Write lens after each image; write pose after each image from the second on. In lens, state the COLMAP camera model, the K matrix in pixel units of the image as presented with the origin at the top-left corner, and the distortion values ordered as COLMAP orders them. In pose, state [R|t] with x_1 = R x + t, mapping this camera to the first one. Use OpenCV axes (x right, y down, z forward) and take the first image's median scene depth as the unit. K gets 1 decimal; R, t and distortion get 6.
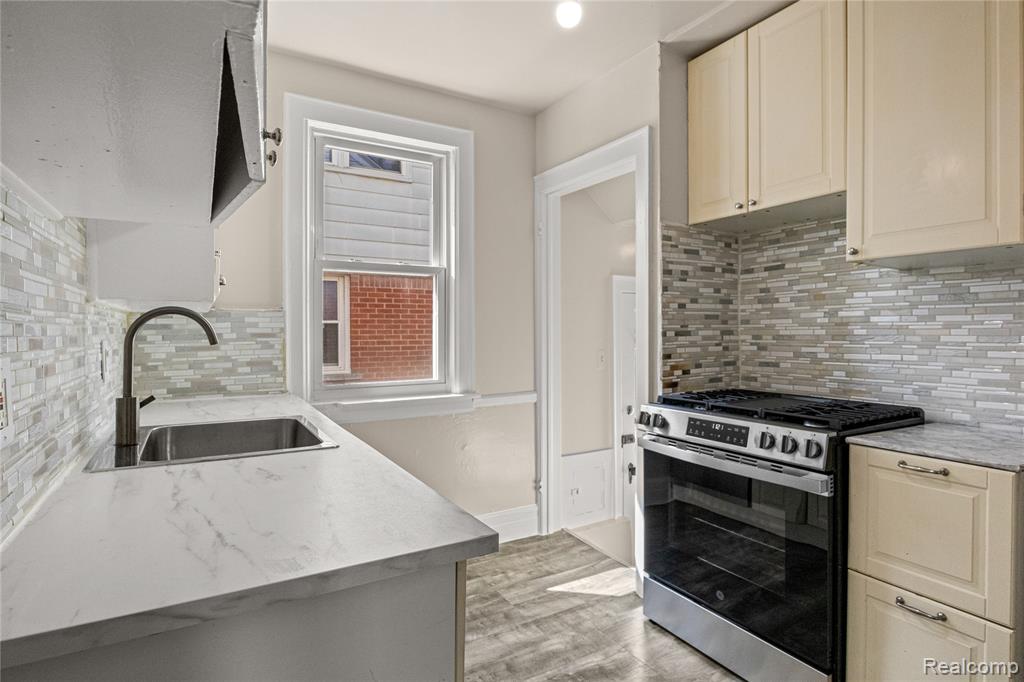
lens RADIAL K [[514.8, 0, 509.2], [0, 514.8, 339.7], [0, 0, 1]] dist [-0.003423, -0.000507]
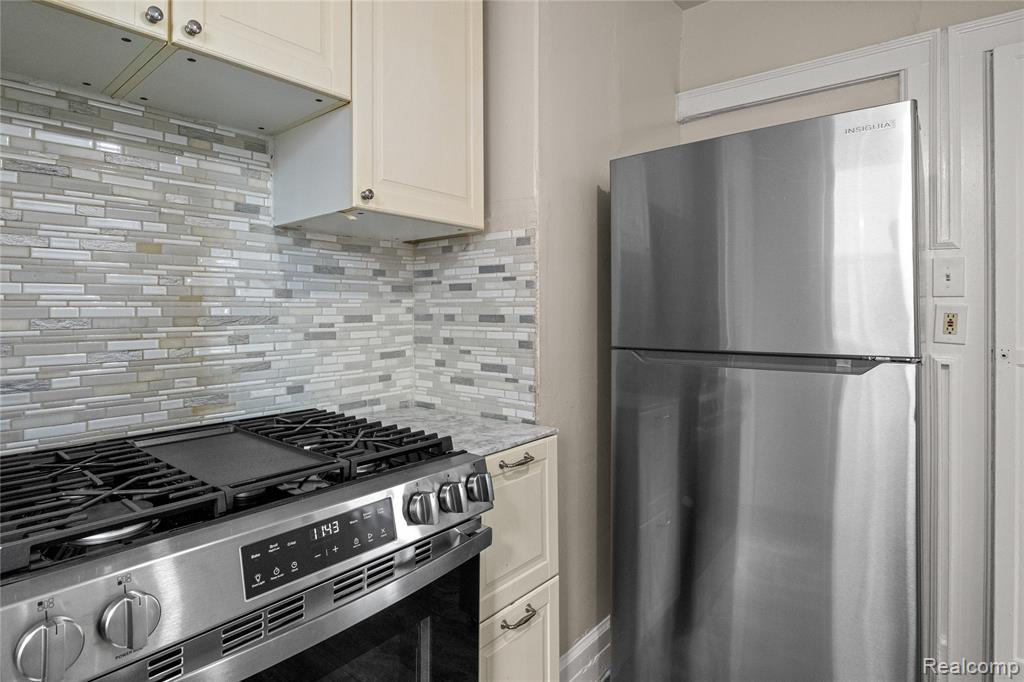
lens RADIAL K [[541.3, 0, 510.0], [0, 541.3, 306.7], [0, 0, 1]] dist [-0.004165, -0.000991]
pose [[-0.319925, 0.007142, 0.947416, -0.068200], [0.015630, 0.999875, -0.002260, -0.013956], [-0.947314, 0.014085, -0.319997, 0.886798]]
